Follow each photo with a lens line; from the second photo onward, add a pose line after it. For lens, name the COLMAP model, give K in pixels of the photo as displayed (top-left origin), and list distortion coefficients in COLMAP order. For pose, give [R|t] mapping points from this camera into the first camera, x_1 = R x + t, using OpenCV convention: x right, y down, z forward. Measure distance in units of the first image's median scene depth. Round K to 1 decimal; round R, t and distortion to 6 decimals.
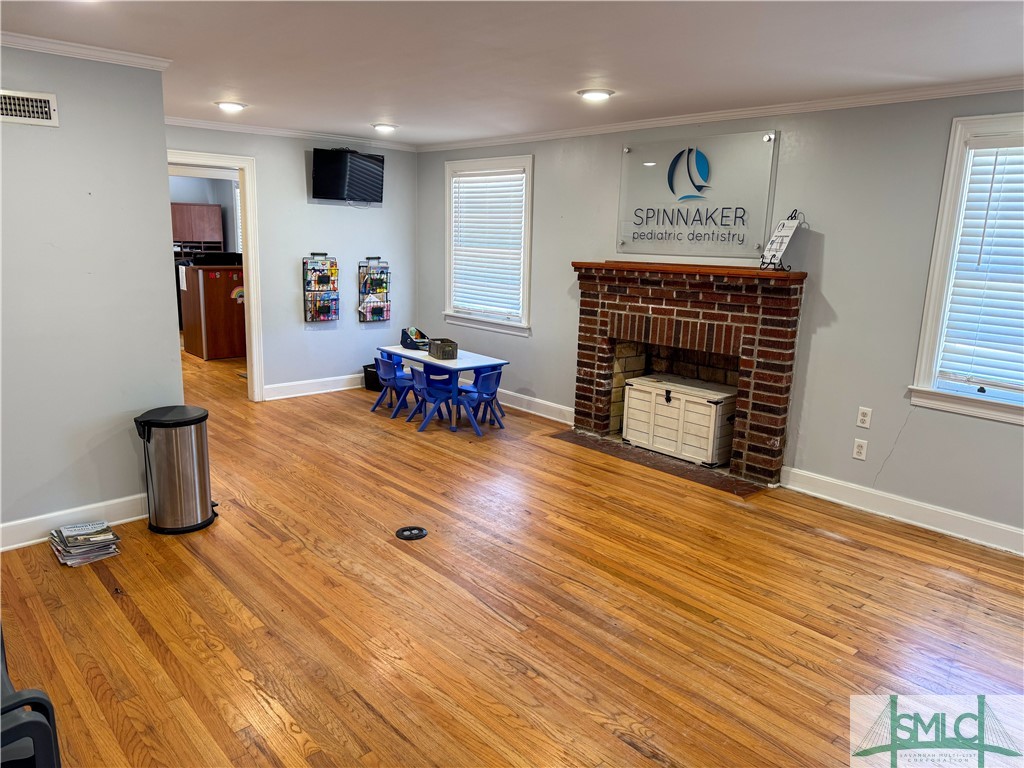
lens RADIAL K [[720.6, 0, 512.0], [0, 720.6, 384.0], [0, 0, 1]] dist [0.073571, -0.083572]
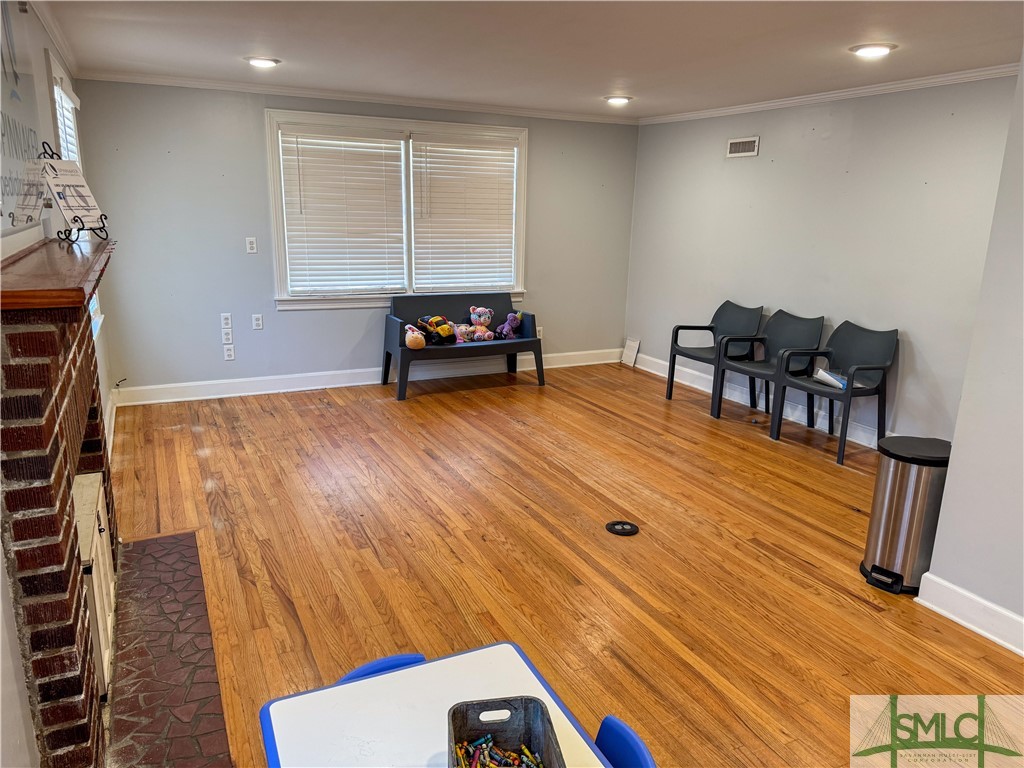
lens RADIAL K [[720.6, 0, 512.0], [0, 720.6, 384.0], [0, 0, 1]] dist [0.073571, -0.083572]
pose [[-0.962088, -0.108949, 0.250033, -0.230907], [0.009392, 0.902970, 0.429600, -0.396064], [-0.272577, 0.415661, -0.867714, 1.899603]]
